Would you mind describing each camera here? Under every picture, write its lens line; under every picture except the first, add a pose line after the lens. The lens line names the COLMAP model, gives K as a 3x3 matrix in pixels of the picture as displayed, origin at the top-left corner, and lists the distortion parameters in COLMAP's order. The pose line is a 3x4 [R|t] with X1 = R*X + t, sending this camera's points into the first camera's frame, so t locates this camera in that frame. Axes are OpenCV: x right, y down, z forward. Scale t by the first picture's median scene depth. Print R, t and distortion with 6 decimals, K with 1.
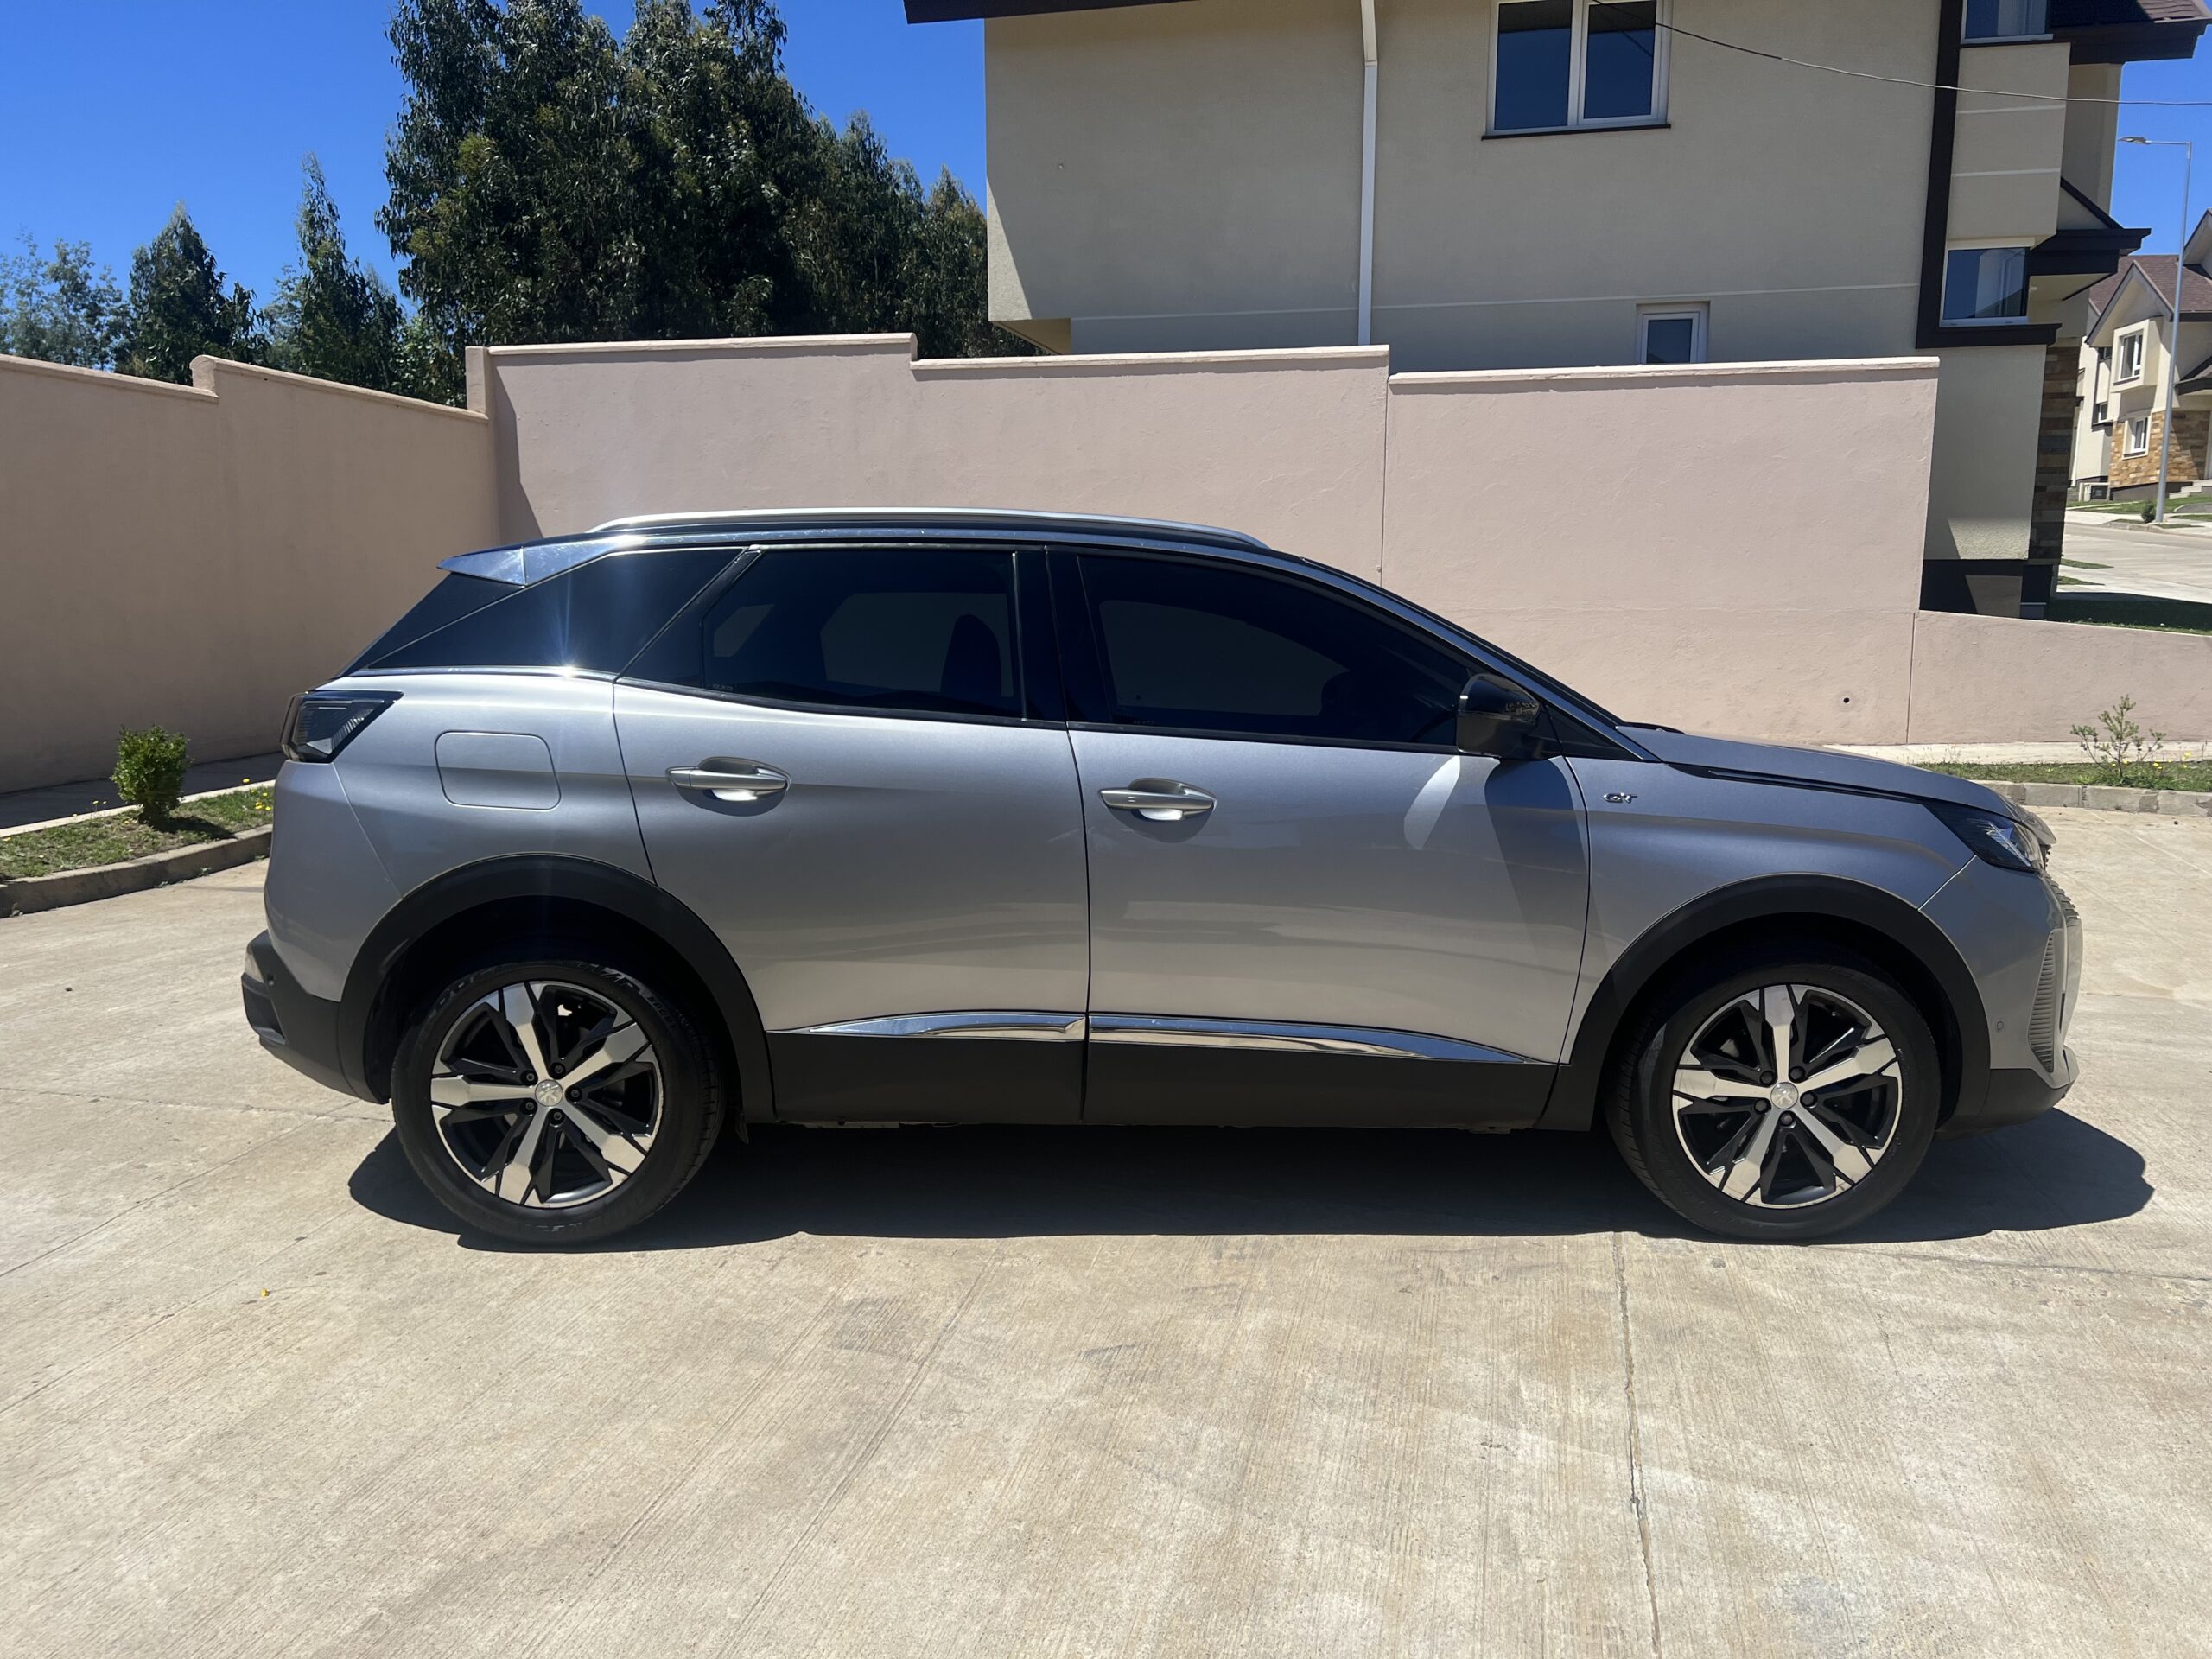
lens RADIAL K [[1669.6, 0, 1115.3], [0, 1669.6, 821.0], [0, 0, 1]] dist [0.041579, -0.037082]
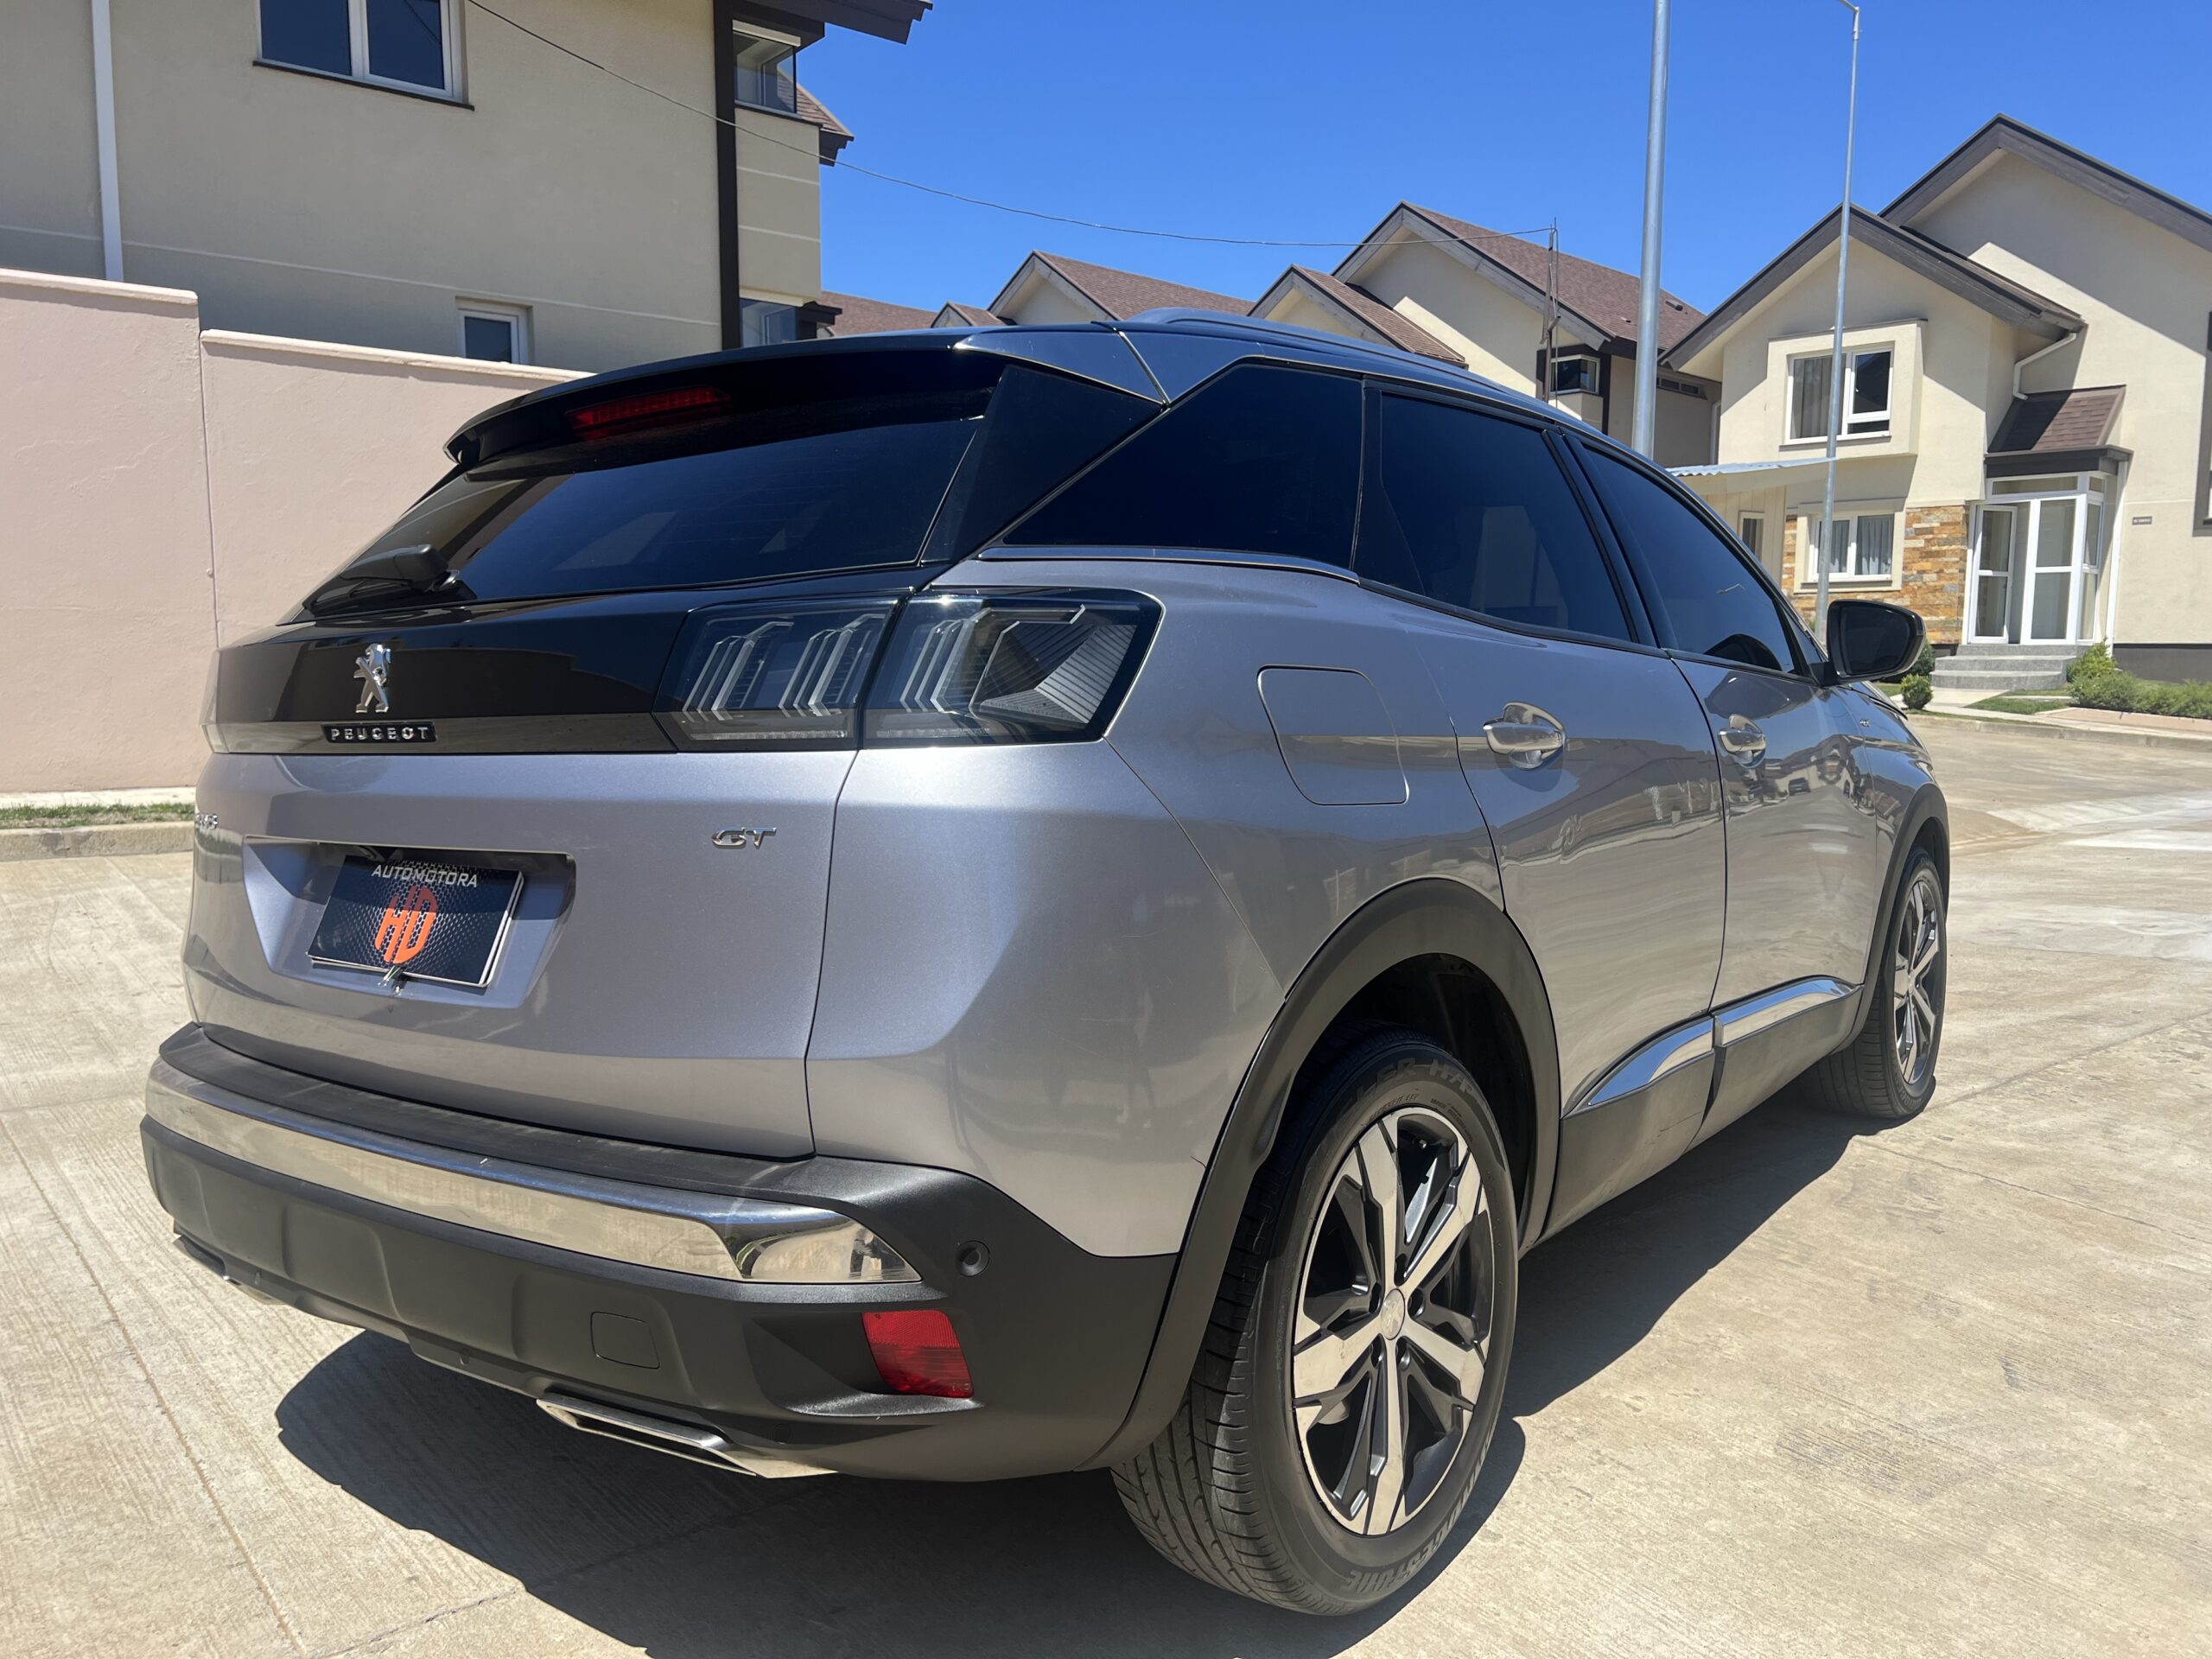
lens RADIAL K [[1669.6, 0, 1095.8], [0, 1669.6, 837.2], [0, 0, 1]] dist [0.041579, -0.037082]
pose [[0.614062, -0.083679, 0.784810, -0.833912], [0.103377, 0.994325, 0.025133, -0.019007], [-0.782459, 0.065698, 0.619227, 0.736341]]
